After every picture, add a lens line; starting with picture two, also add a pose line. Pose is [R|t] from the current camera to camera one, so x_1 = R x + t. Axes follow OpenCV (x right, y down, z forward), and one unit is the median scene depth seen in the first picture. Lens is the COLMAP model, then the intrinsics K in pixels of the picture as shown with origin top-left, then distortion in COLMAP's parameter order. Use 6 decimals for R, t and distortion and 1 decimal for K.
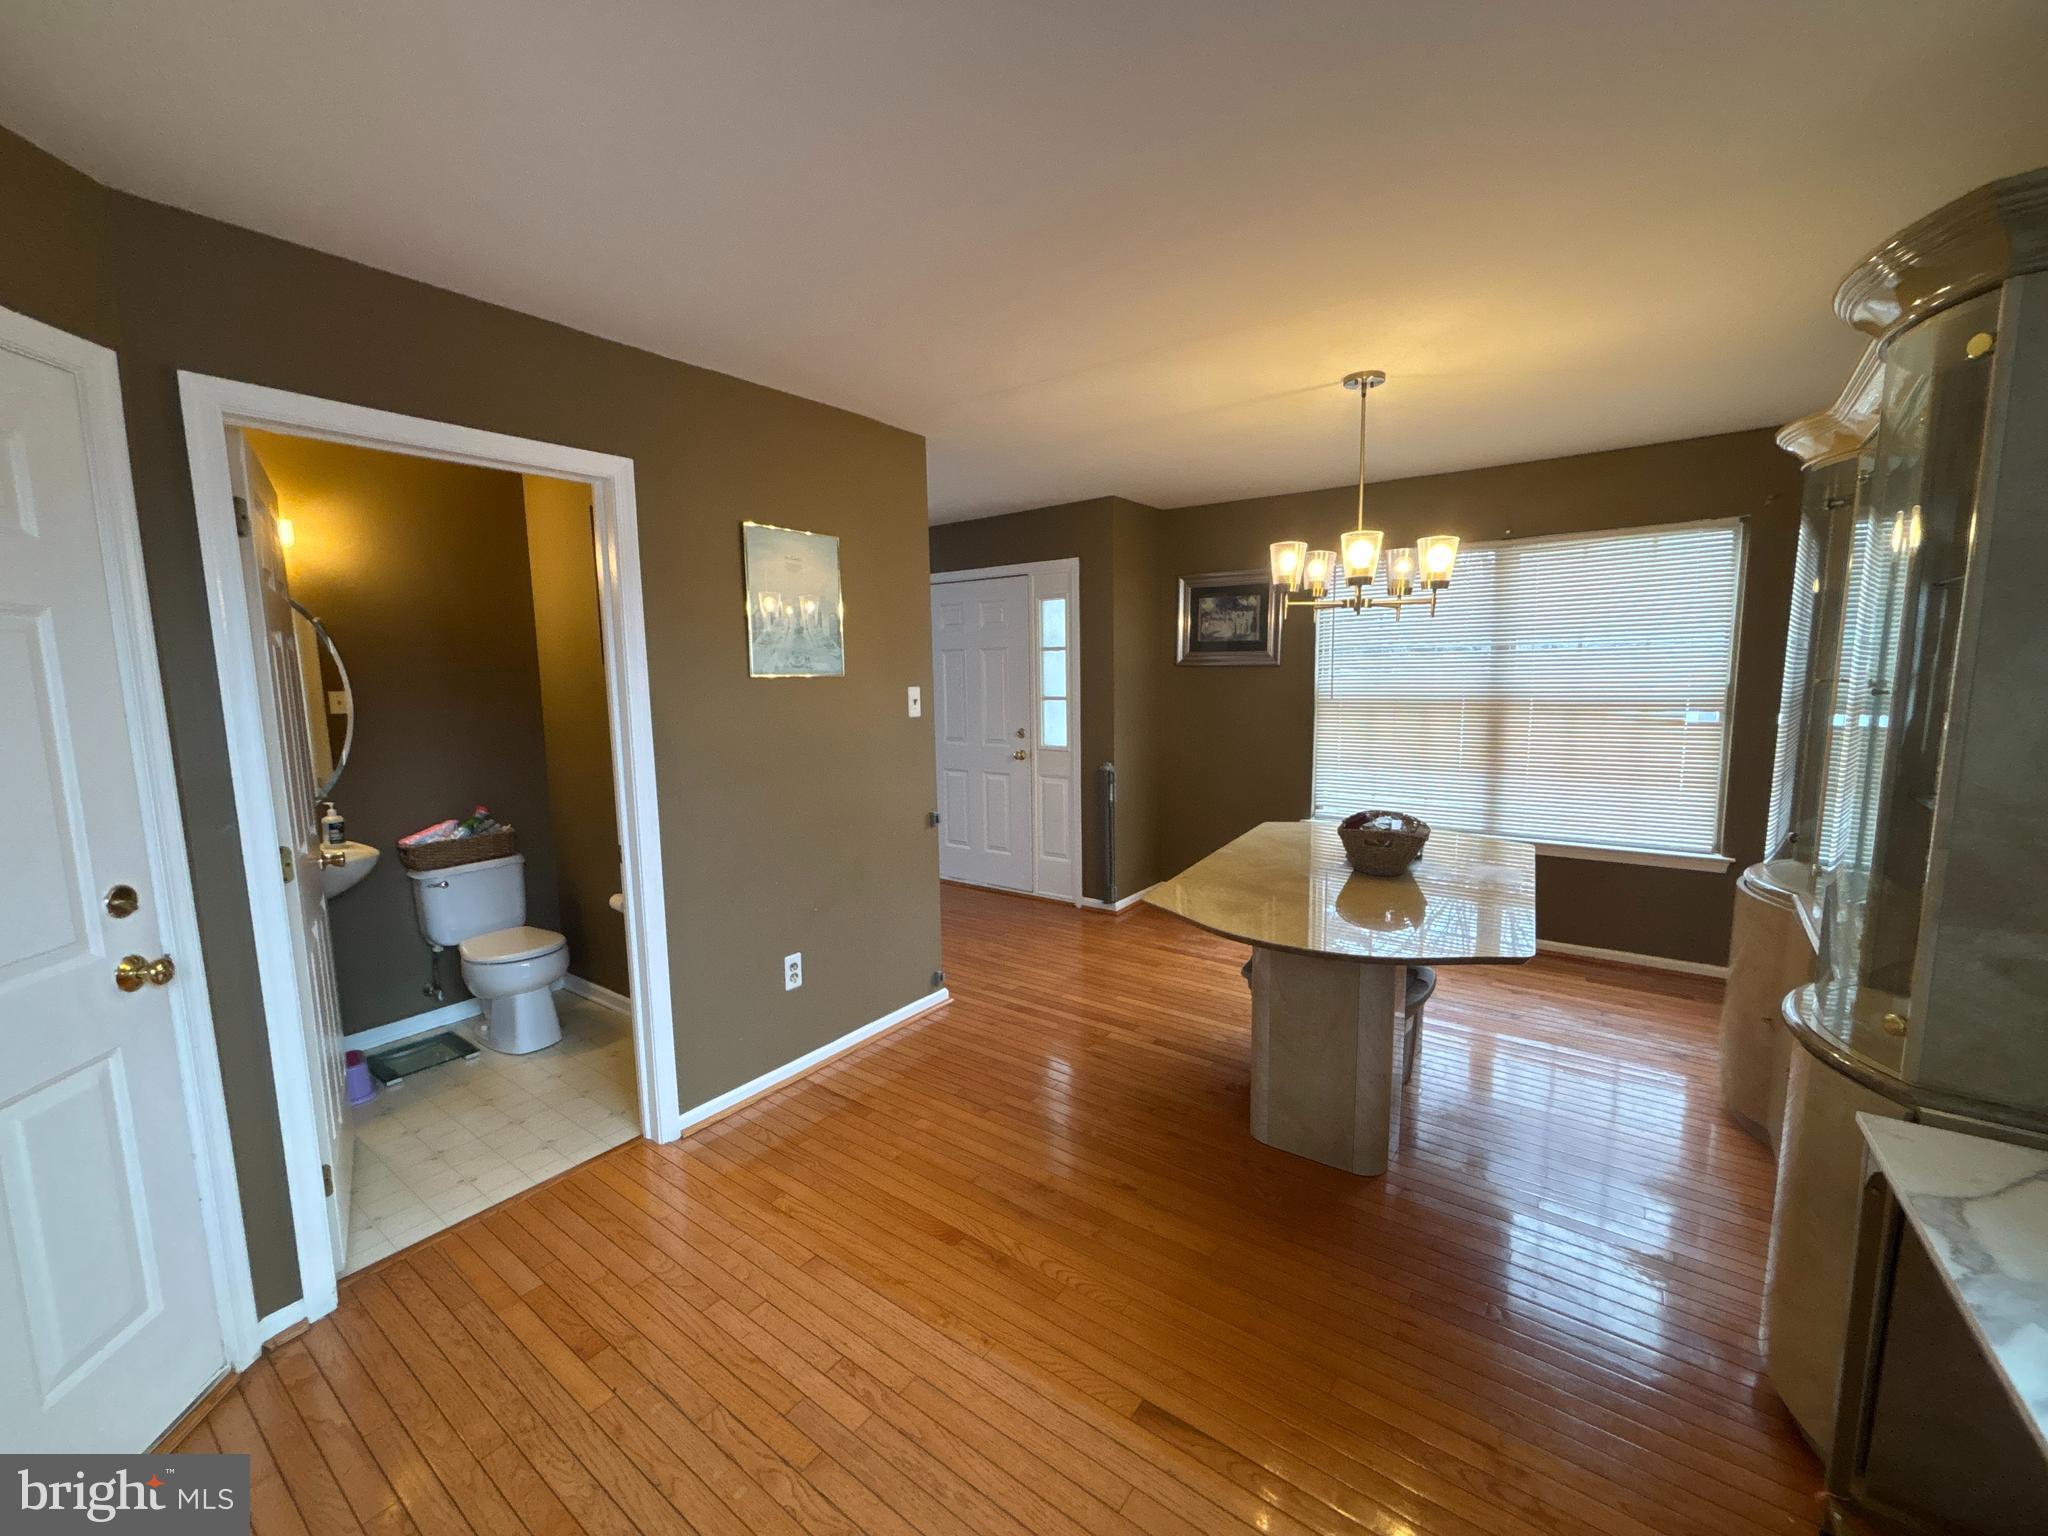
lens RADIAL K [[817.5, 0, 1029.8], [0, 817.5, 770.2], [0, 0, 1]] dist [-0.002958, -0.001285]
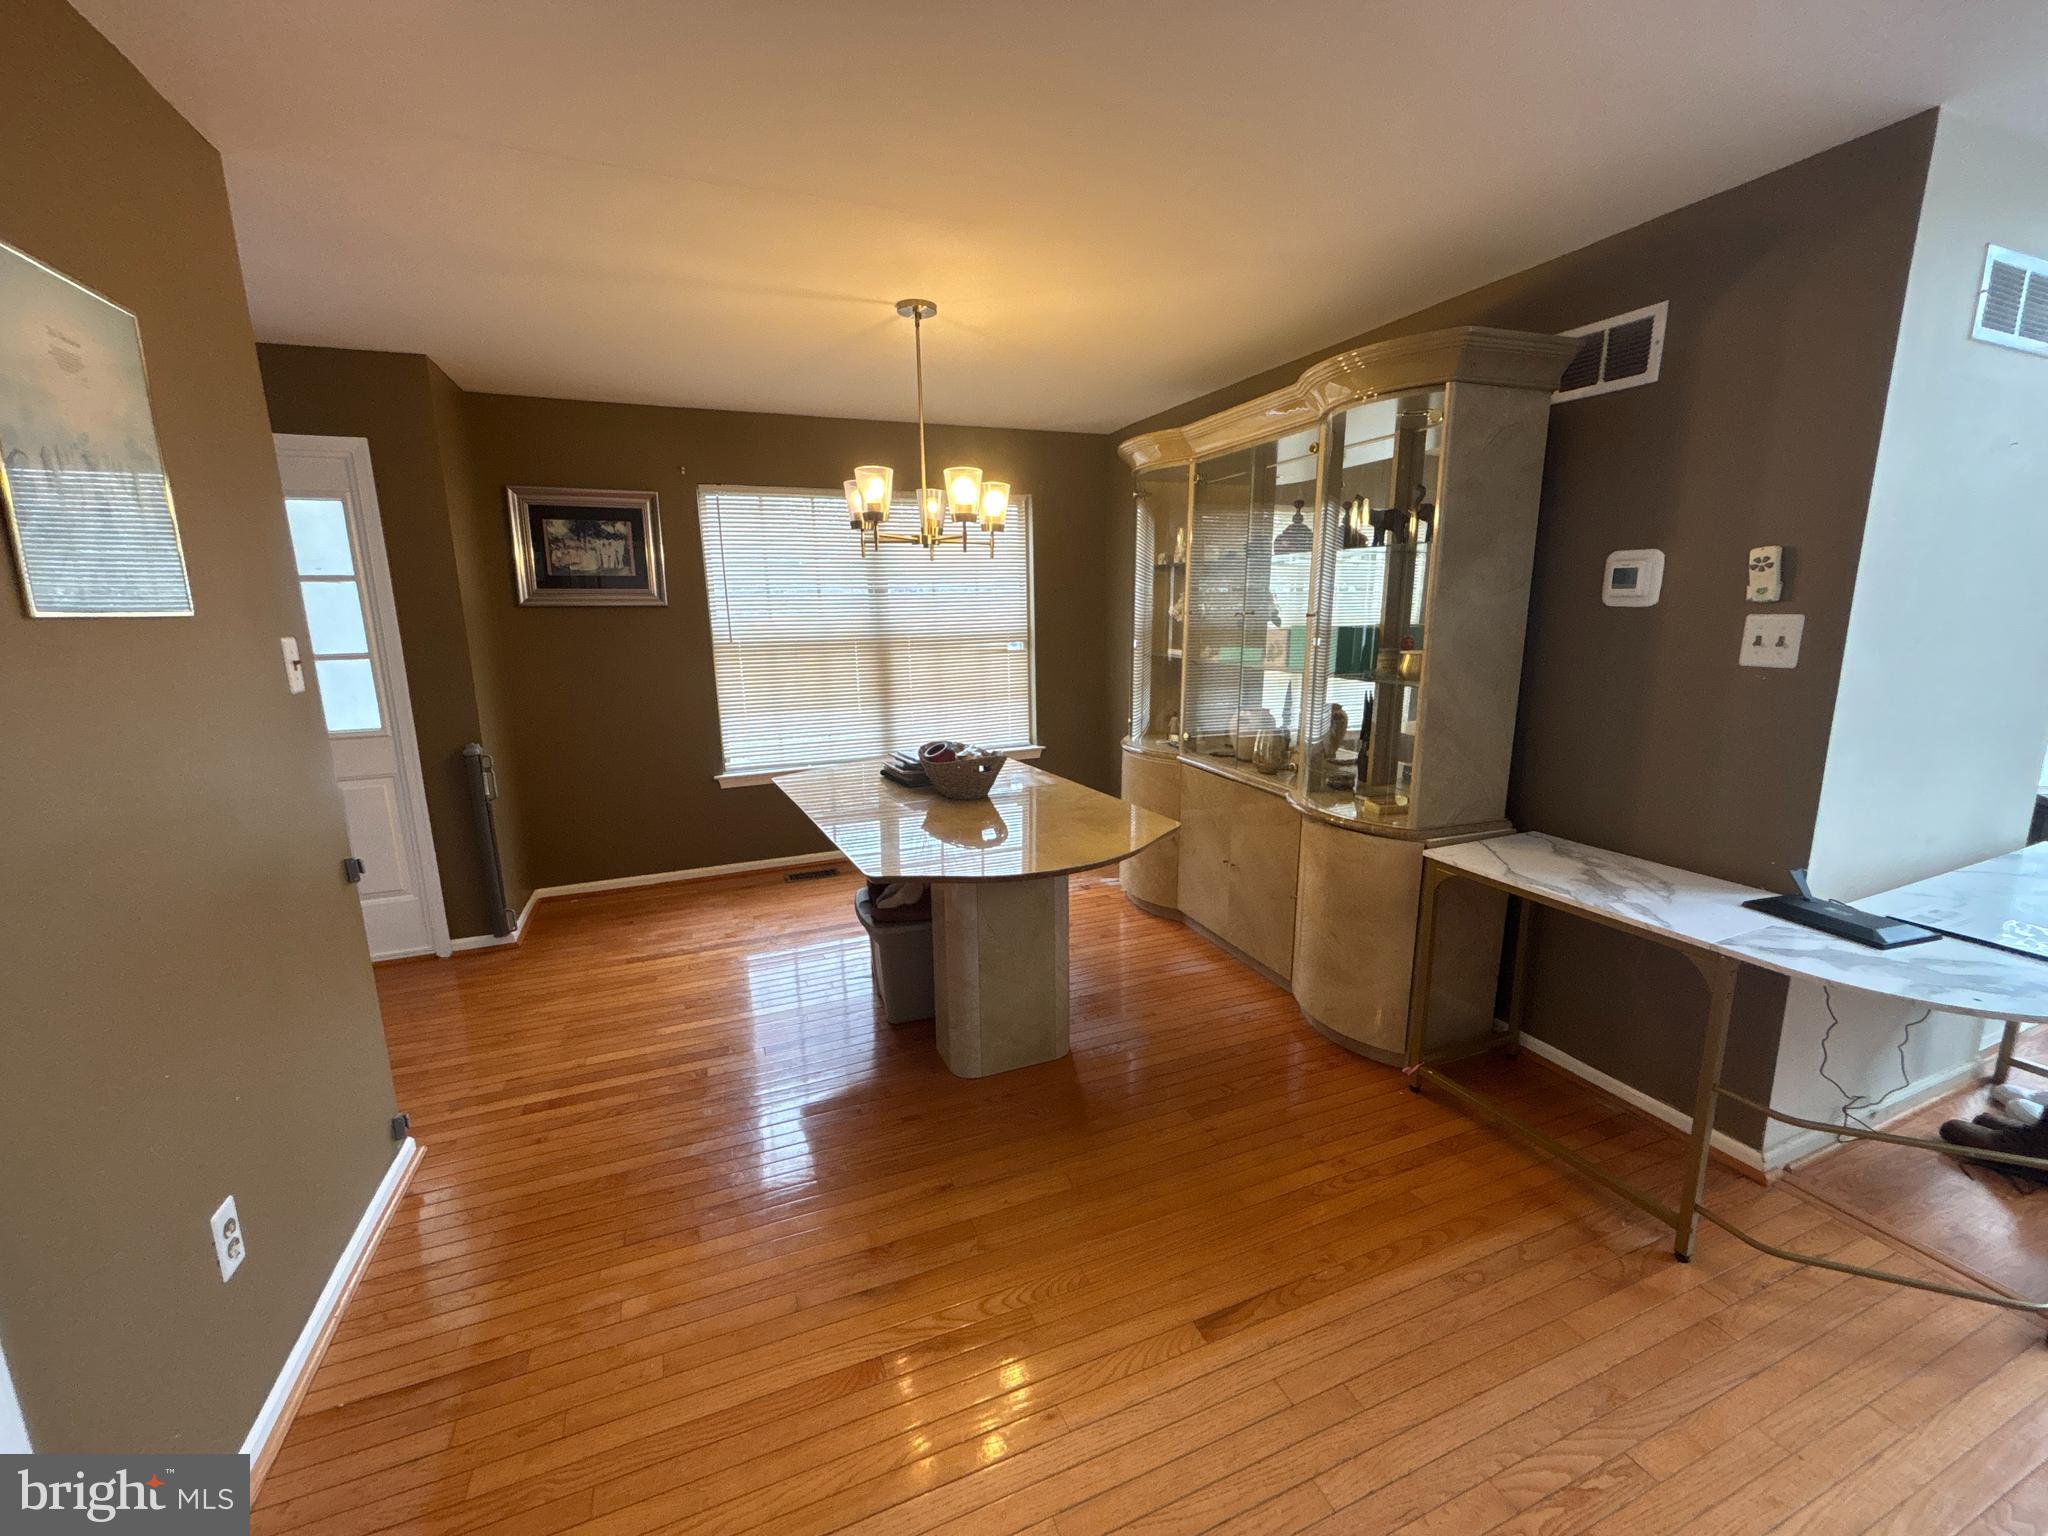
lens RADIAL K [[817.5, 0, 1023.9], [0, 817.5, 770.5], [0, 0, 1]] dist [-0.002958, -0.001285]
pose [[0.522897, -0.160343, 0.837179, -0.322713], [0.111167, 0.986588, 0.119525, -0.022507], [-0.845115, 0.030567, 0.533709, 0.278573]]
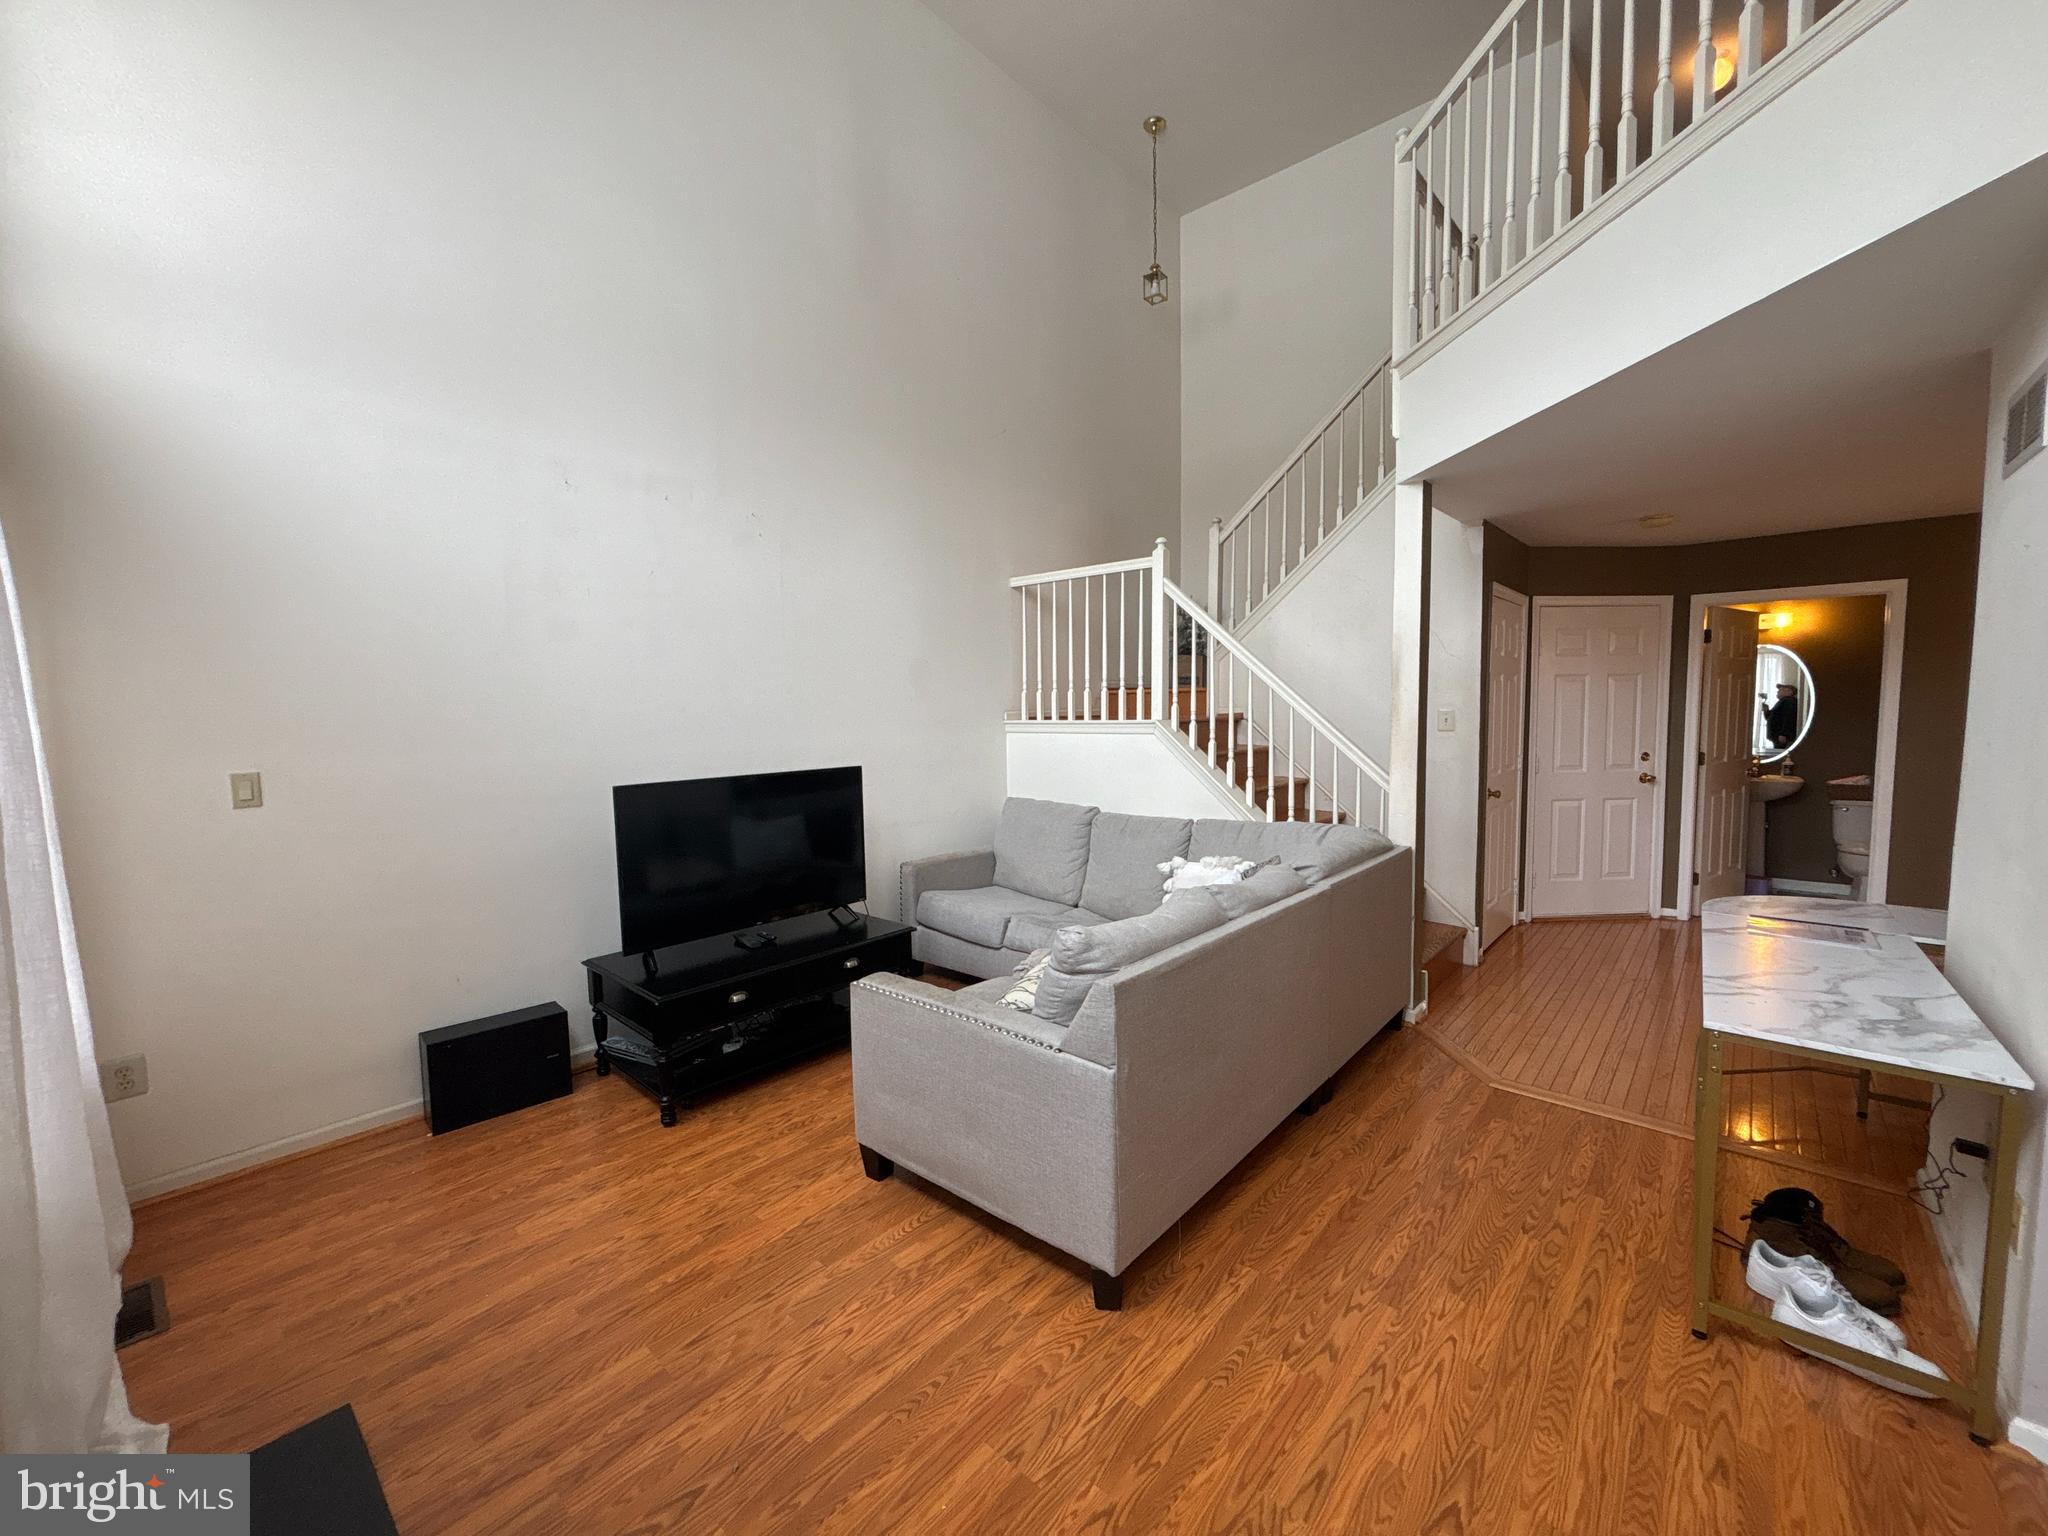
lens RADIAL K [[817.5, 0, 1023.7], [0, 817.5, 766.4], [0, 0, 1]] dist [-0.002958, -0.001285]
pose [[-0.104011, 0.083812, -0.991038, 1.269454], [-0.111243, 0.989210, 0.095333, 0.081552], [0.988335, 0.120161, -0.093565, -0.625783]]
